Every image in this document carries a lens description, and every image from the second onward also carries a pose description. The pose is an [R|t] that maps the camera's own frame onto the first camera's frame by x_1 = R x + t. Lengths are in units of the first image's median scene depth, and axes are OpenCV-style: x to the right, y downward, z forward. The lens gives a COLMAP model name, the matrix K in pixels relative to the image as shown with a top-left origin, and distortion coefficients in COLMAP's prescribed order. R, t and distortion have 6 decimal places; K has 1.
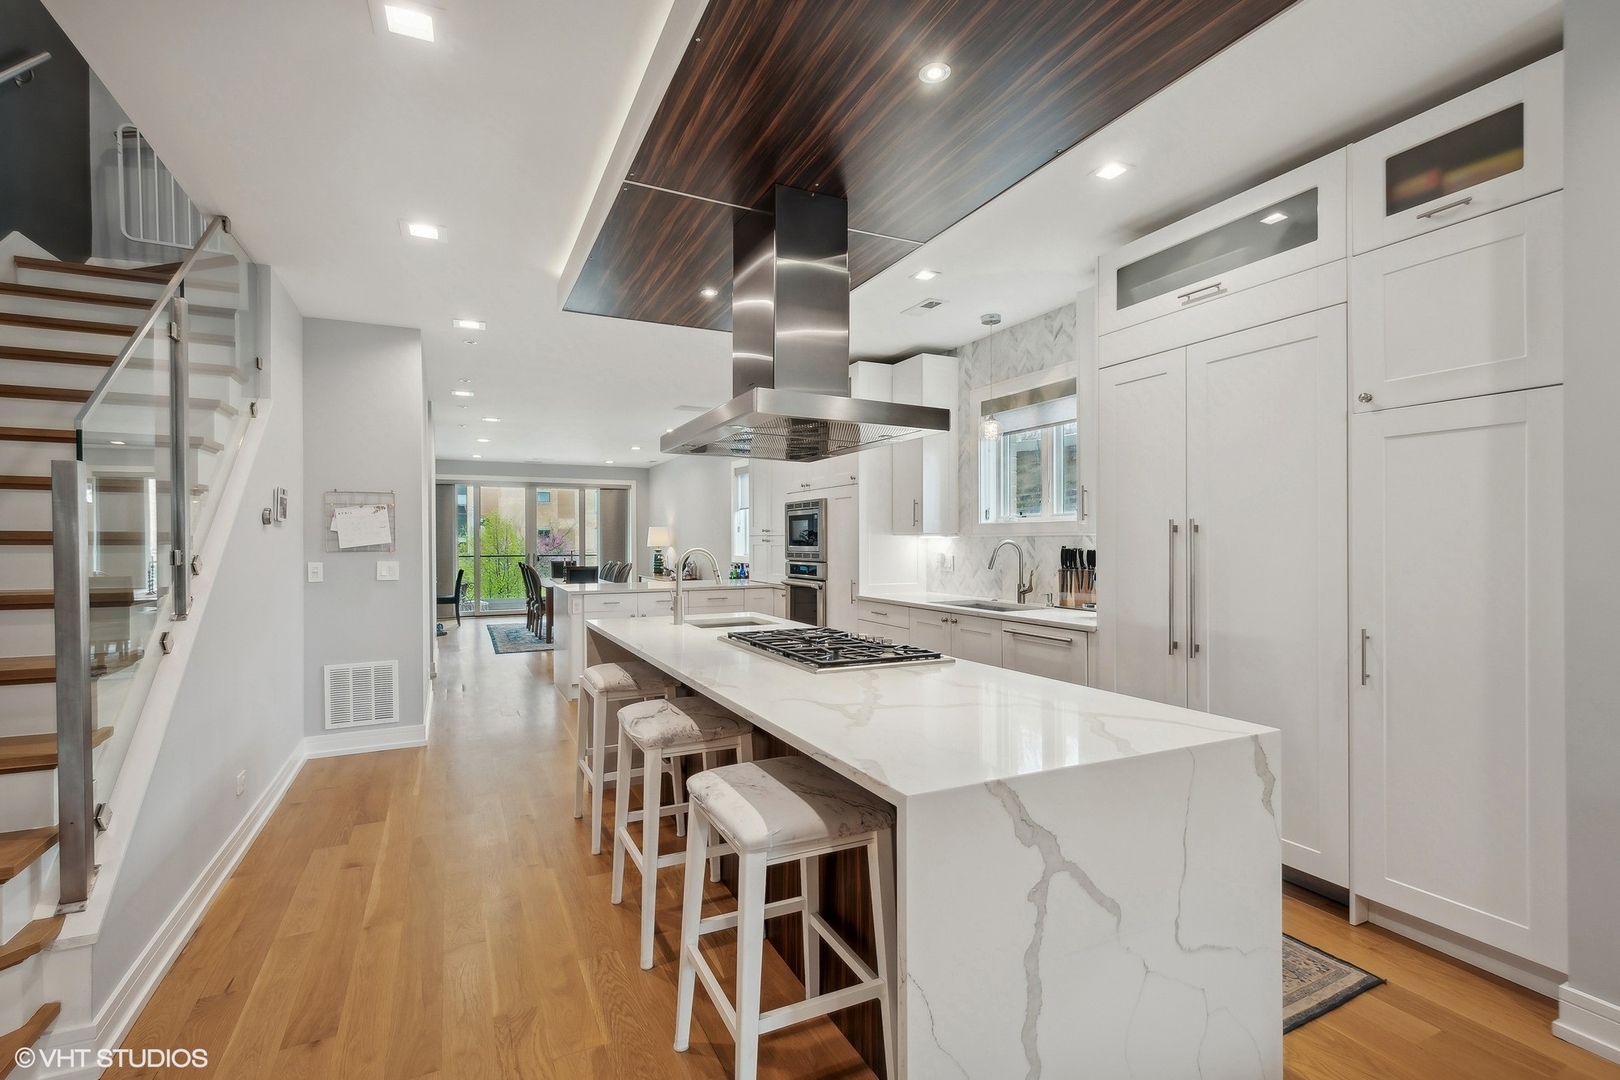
lens RADIAL K [[738.6, 0, 816.8], [0, 738.6, 547.9], [0, 0, 1]] dist [0.002487, 0.000155]
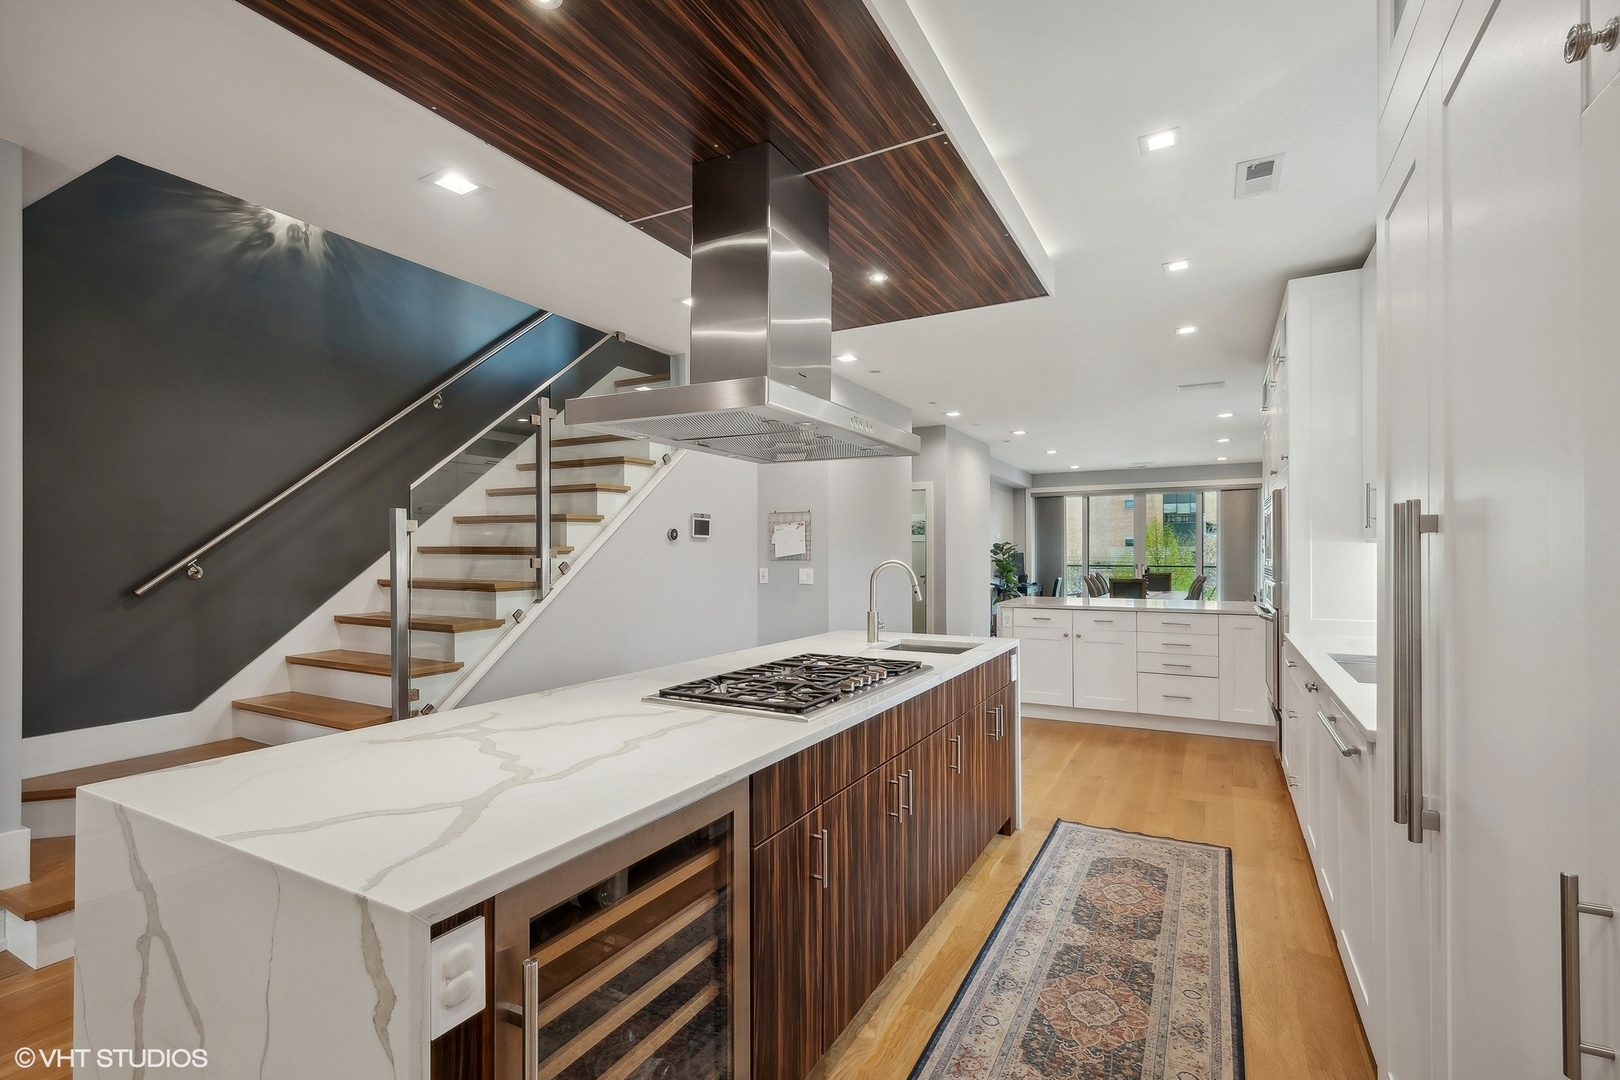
lens RADIAL K [[738.6, 0, 816.8], [0, 738.6, 547.9], [0, 0, 1]] dist [0.002487, 0.000155]
pose [[0.580458, -0.002444, -0.814286, 0.417886], [-0.007383, 0.999939, -0.008265, -0.005548], [0.814257, 0.010809, 0.580405, 0.313654]]
